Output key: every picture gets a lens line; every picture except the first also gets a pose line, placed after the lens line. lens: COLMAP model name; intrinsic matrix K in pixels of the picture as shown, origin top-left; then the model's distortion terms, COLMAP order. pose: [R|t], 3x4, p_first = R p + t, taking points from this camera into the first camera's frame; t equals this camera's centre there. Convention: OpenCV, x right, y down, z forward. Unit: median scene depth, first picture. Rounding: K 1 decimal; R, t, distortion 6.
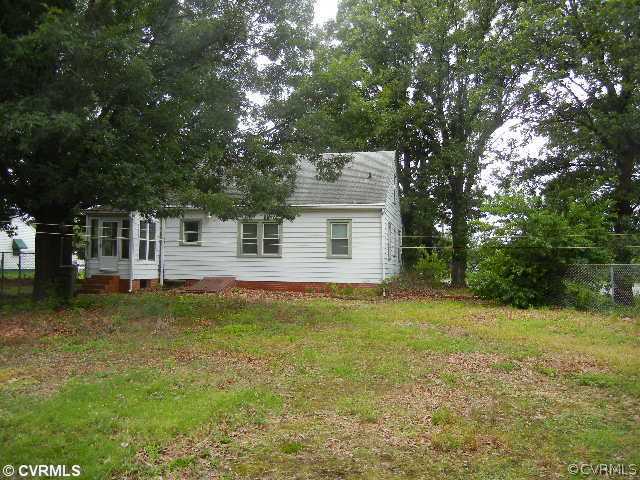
lens RADIAL K [[543.1, 0, 320.0], [0, 543.1, 240.0], [0, 0, 1]] dist [-0.001625, -0.000522]
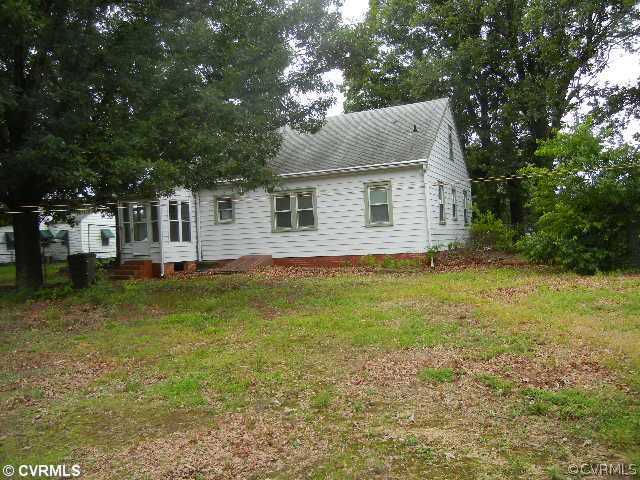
lens RADIAL K [[543.1, 0, 320.0], [0, 543.1, 240.0], [0, 0, 1]] dist [-0.001625, -0.000522]
pose [[0.976190, -0.061629, -0.207980, 0.119999], [0.071361, 0.996664, 0.039612, 0.013831], [0.204845, -0.053510, 0.977331, 0.121945]]
